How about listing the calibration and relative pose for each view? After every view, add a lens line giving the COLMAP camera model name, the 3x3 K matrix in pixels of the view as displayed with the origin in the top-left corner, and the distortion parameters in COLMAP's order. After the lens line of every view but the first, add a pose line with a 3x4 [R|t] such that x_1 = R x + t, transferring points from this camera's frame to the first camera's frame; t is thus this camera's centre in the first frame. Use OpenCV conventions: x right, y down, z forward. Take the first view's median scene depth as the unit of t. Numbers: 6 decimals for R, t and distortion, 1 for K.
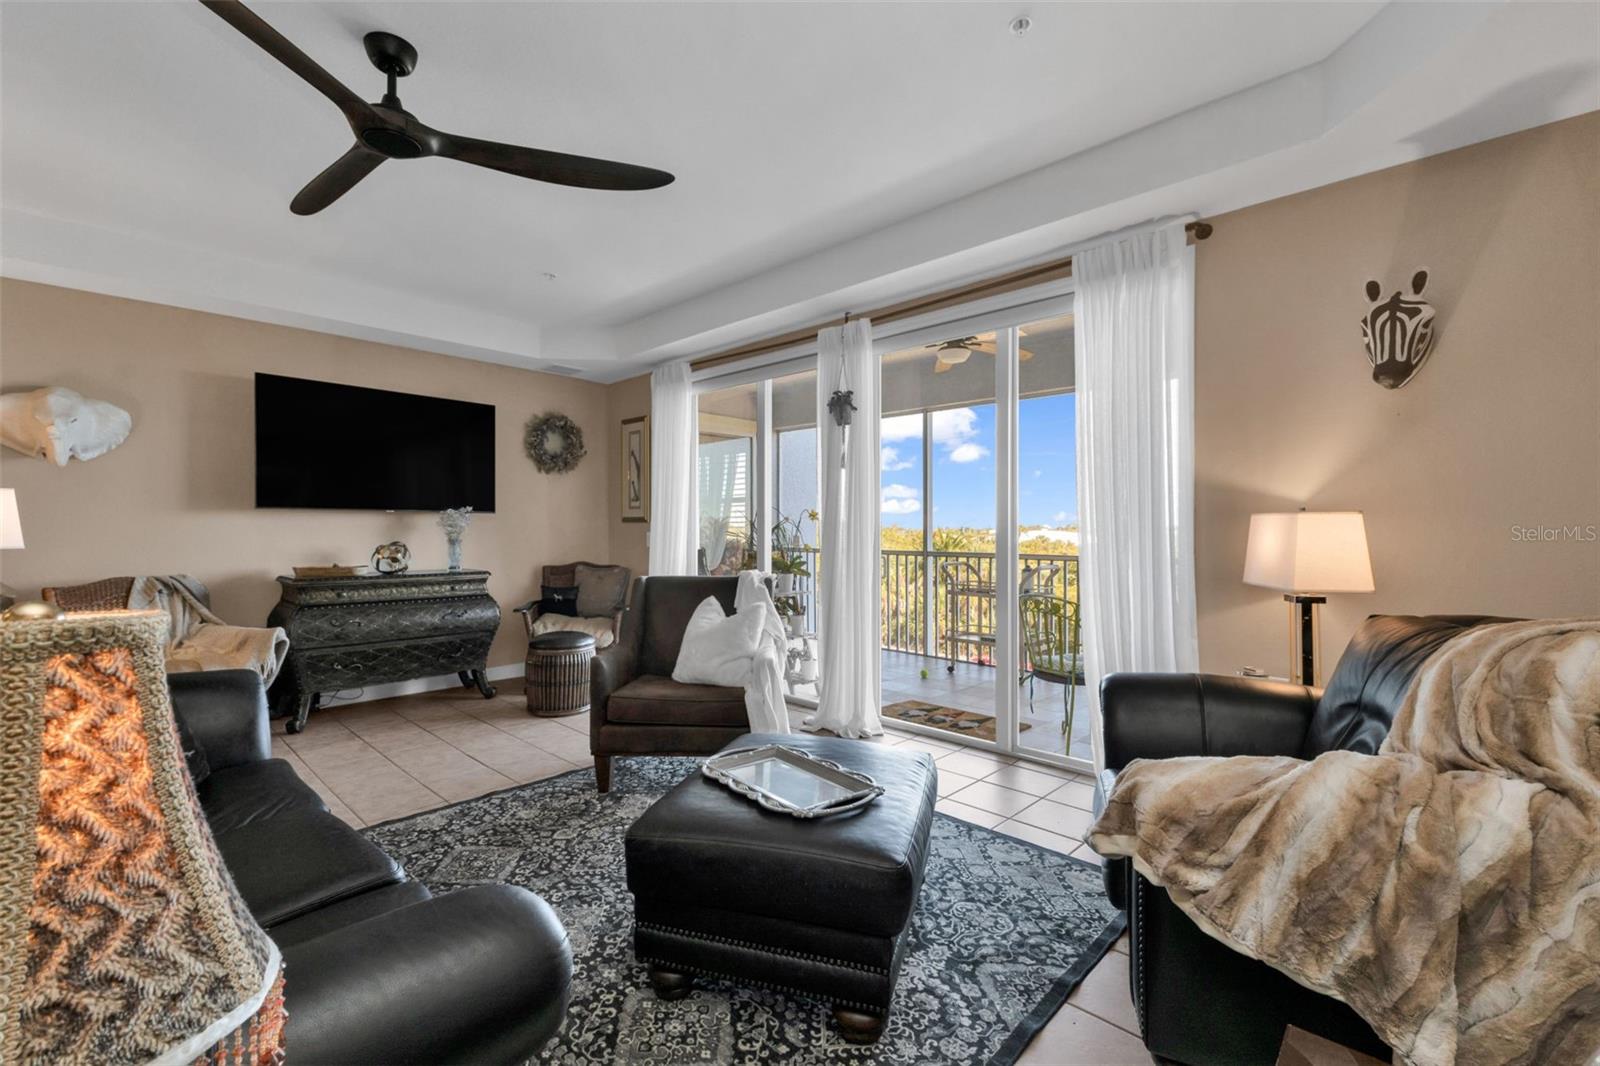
lens RADIAL K [[672.9, 0, 803.6], [0, 672.9, 528.3], [0, 0, 1]] dist [-0.000718, -0.000102]
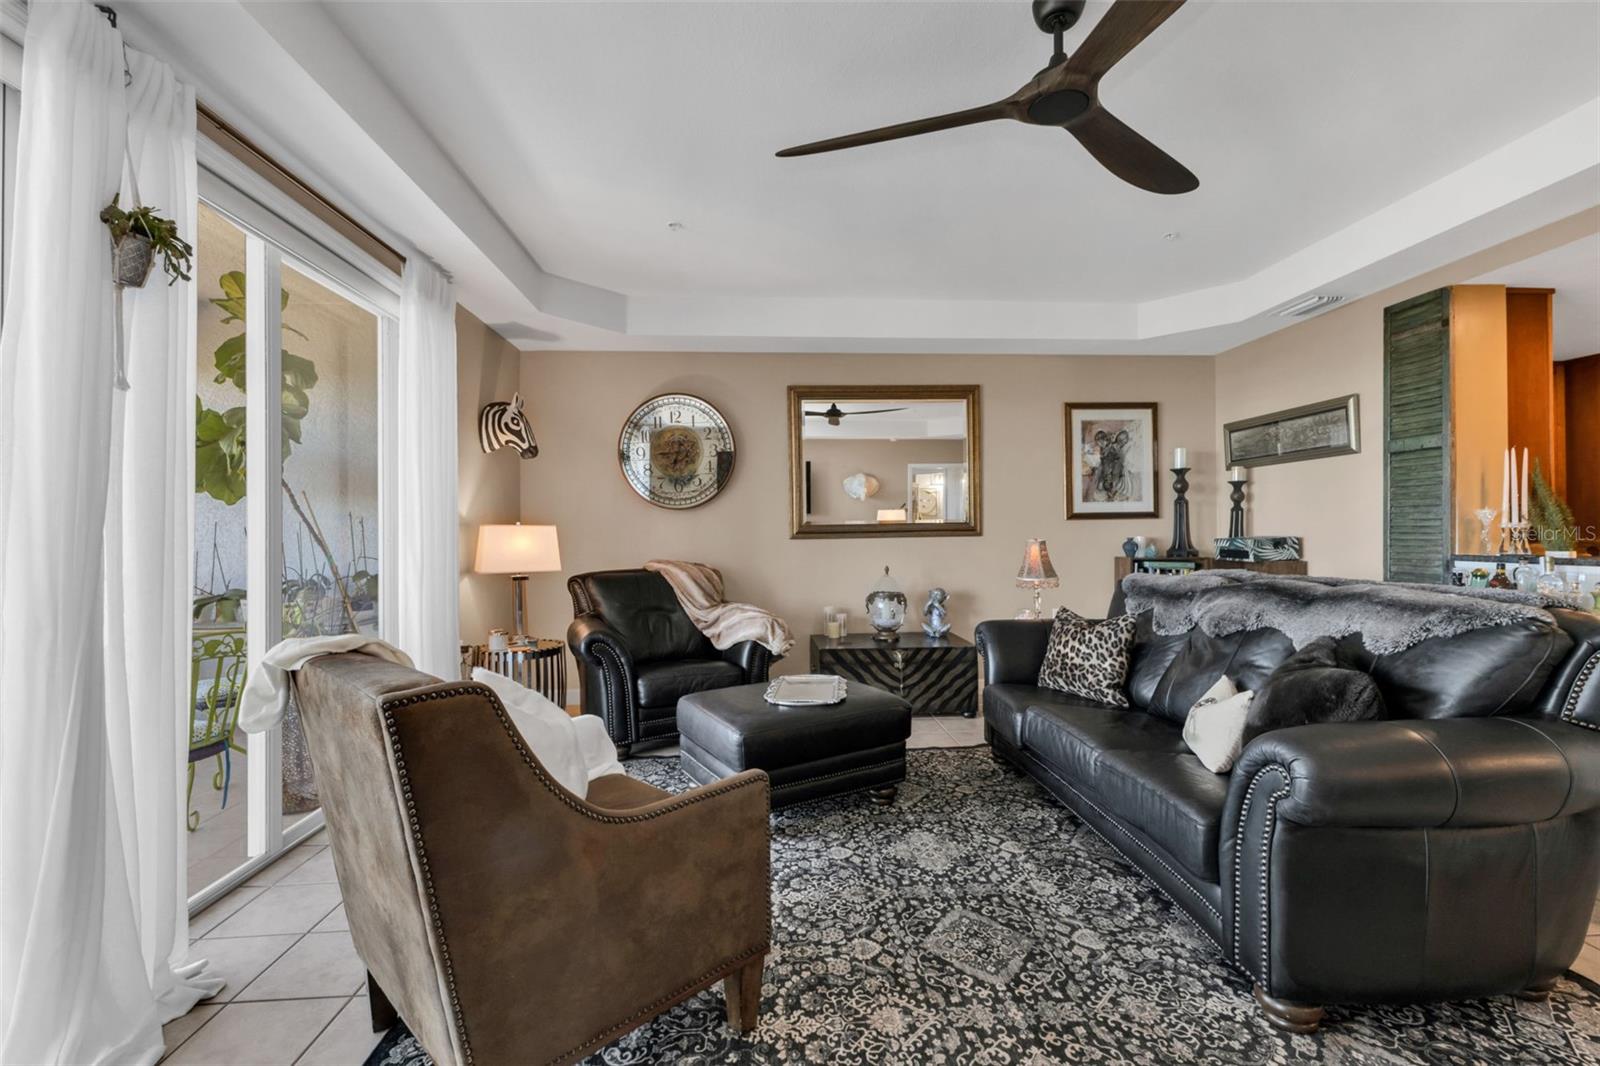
lens RADIAL K [[690.6, 0, 800.0], [0, 690.6, 533.0], [0, 0, 1]] dist [-0.003297, -0.000530]
pose [[-0.727425, 0.009470, 0.686122, -0.891944], [0.009063, 0.999950, -0.004193, 0.006984], [-0.686127, 0.003169, -0.727475, 1.728523]]
